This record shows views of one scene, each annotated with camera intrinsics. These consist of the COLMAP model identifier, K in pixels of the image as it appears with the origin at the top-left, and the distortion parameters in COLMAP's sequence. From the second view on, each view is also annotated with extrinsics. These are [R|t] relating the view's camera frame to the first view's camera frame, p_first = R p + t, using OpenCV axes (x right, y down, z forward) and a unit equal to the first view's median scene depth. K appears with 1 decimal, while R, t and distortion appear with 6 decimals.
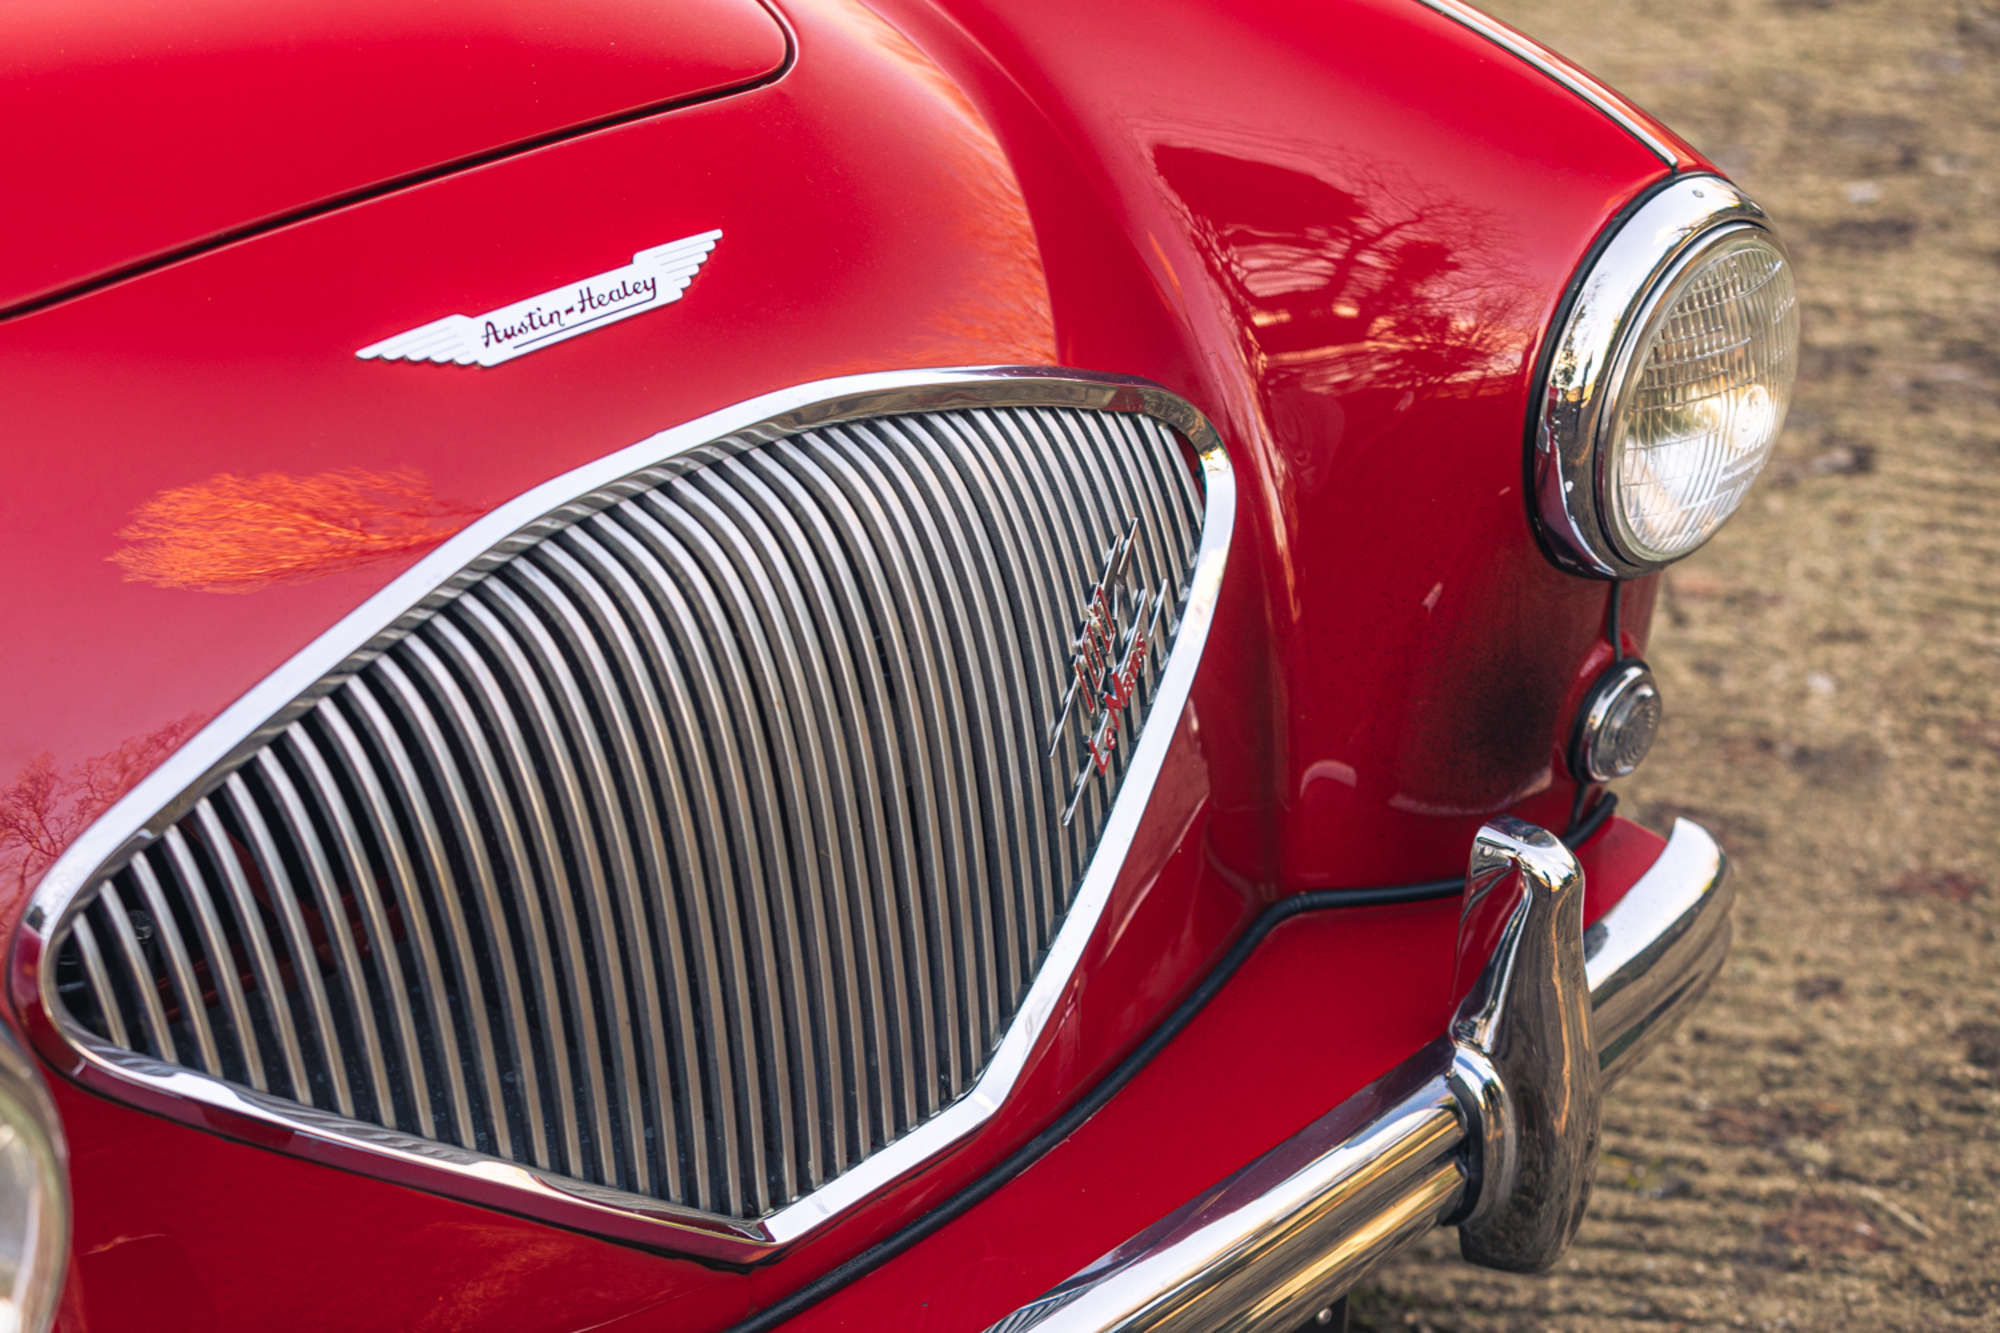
lens RADIAL K [[4331.2, 0, 998.1], [0, 4331.2, 668.7], [0, 0, 1]] dist [-0.034492, 0.000000]
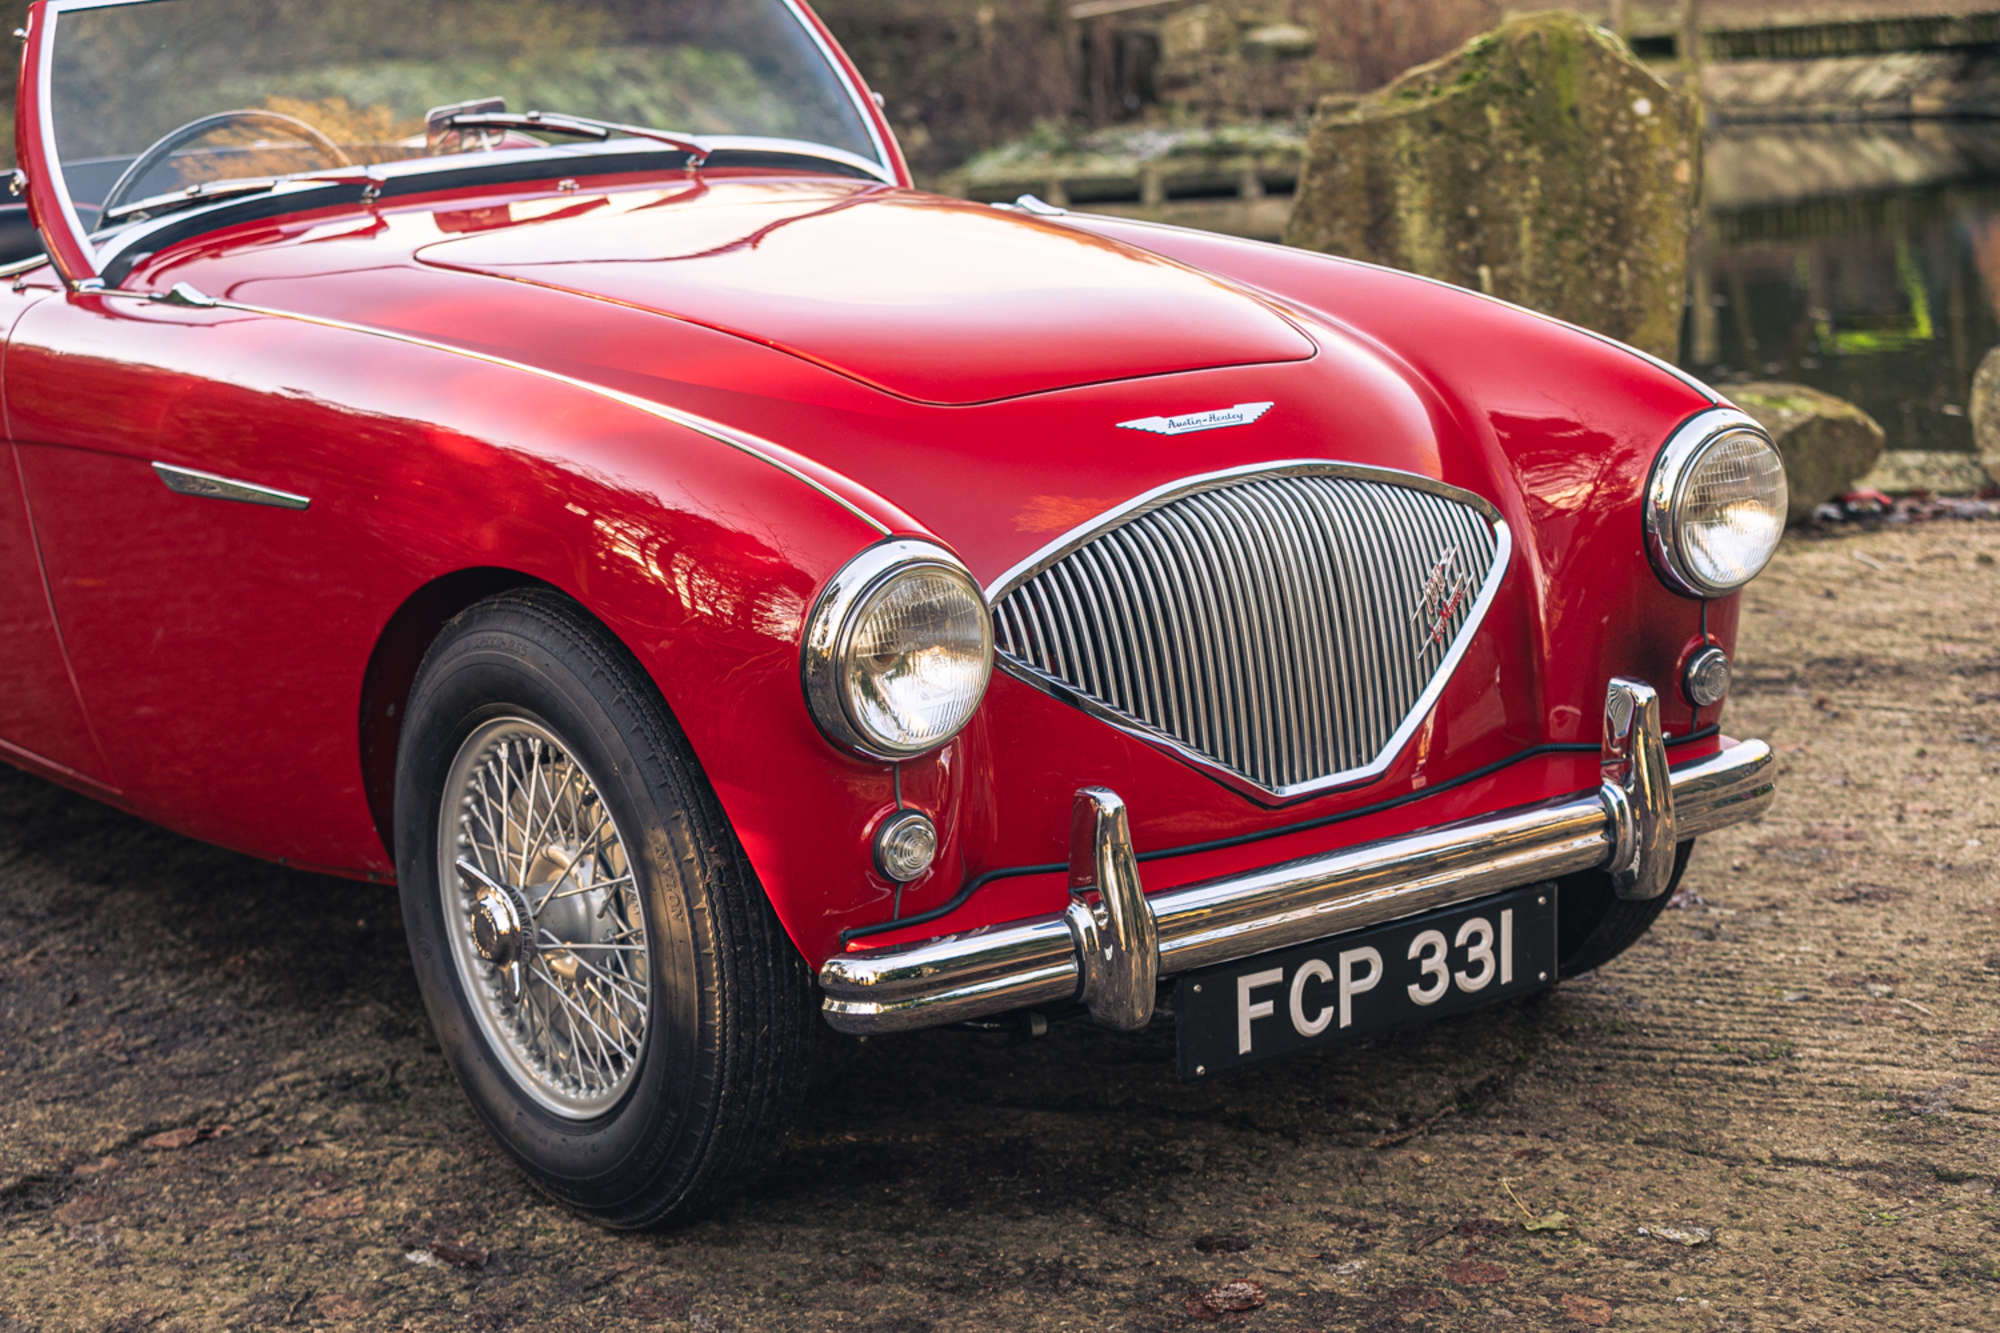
lens RADIAL K [[4117.7, 0, 1000.0], [0, 4117.7, 663.8], [0, 0, 1]] dist [-0.050199, 0.000000]
pose [[0.979791, -0.001179, -0.200022, 0.222958], [-0.042597, 0.975814, -0.214411, 0.490164], [0.195437, 0.218598, 0.956044, -1.072227]]
